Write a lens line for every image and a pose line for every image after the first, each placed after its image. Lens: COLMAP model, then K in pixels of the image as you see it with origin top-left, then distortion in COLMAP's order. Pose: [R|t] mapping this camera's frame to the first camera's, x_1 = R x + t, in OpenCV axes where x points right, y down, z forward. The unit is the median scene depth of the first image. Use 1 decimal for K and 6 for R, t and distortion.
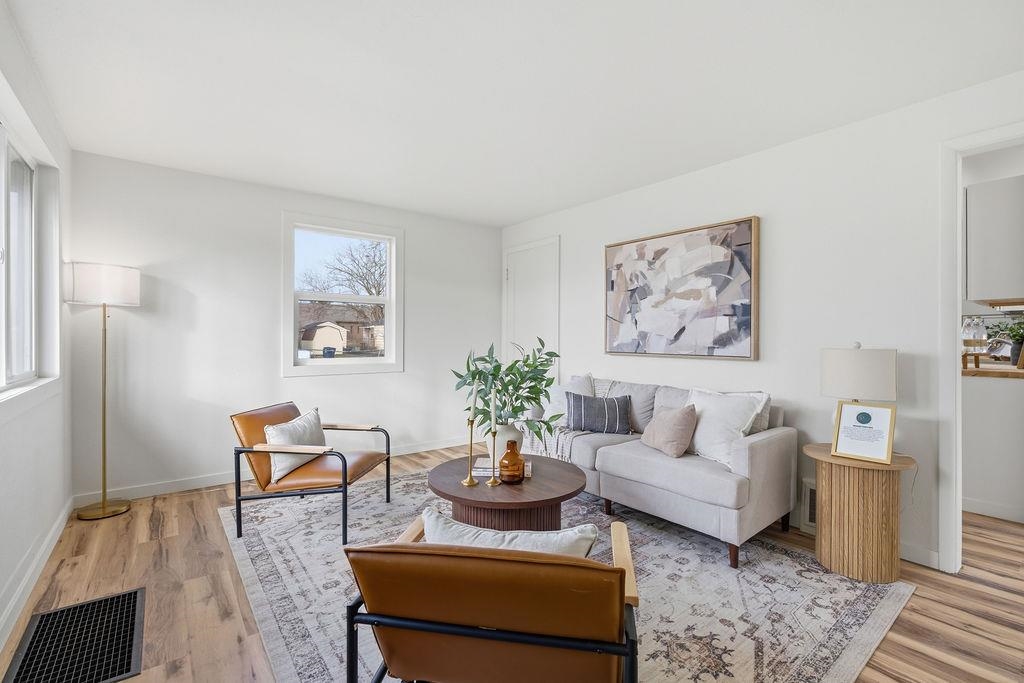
lens RADIAL K [[453.4, 0, 512.0], [0, 453.4, 341.5], [0, 0, 1]] dist [-0.009778, 0.005765]
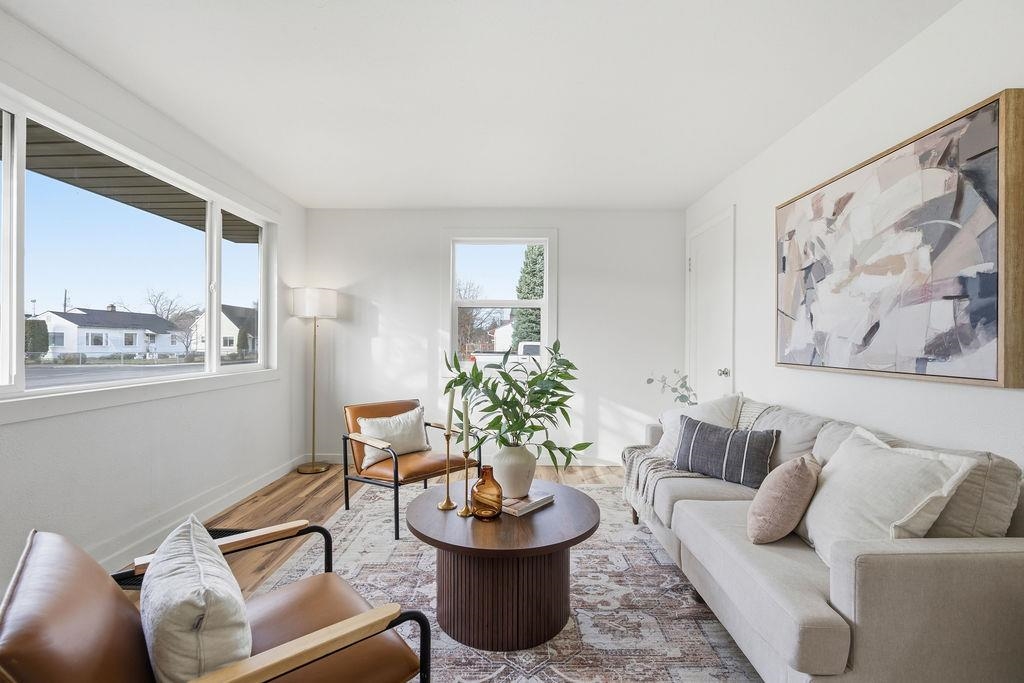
lens RADIAL K [[453.4, 0, 512.0], [0, 453.4, 341.5], [0, 0, 1]] dist [-0.009778, 0.005765]
pose [[0.787275, -0.000449, -0.616602, 0.374563], [-0.007830, 0.999912, -0.010725, 0.001747], [0.616552, 0.013271, 0.787202, 0.264481]]
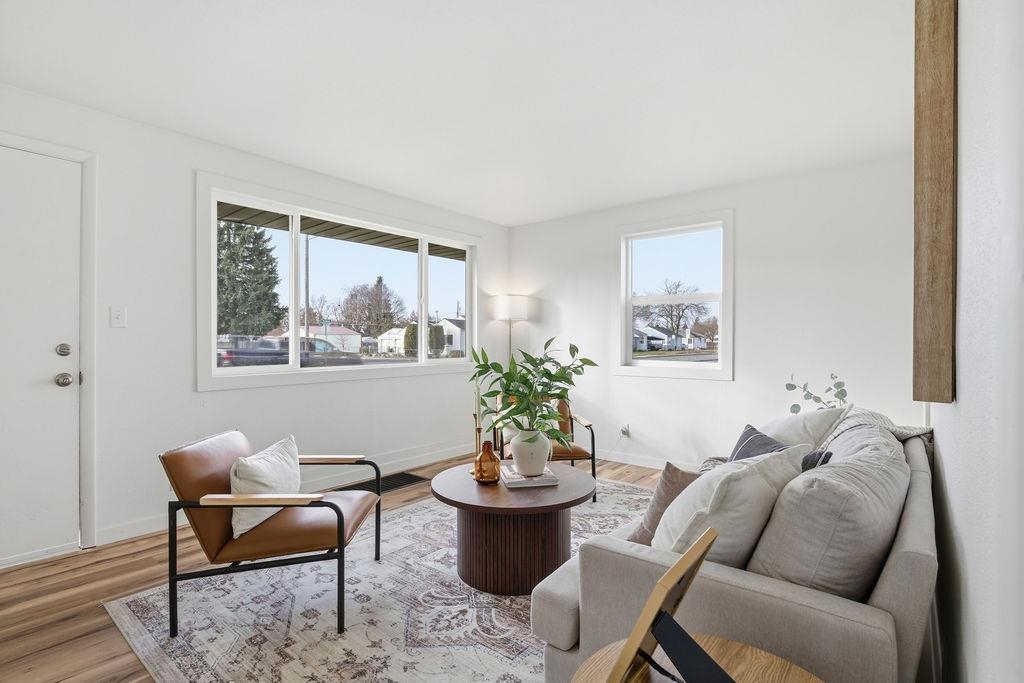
lens RADIAL K [[490.7, 0, 508.0], [0, 490.7, 343.7], [0, 0, 1]] dist [-0.001287, -0.000158]
pose [[0.218818, 0.003483, -0.975759, 0.726661], [-0.008018, 0.999966, 0.001771, 0.001503], [0.975733, 0.007436, 0.218839, 0.552122]]
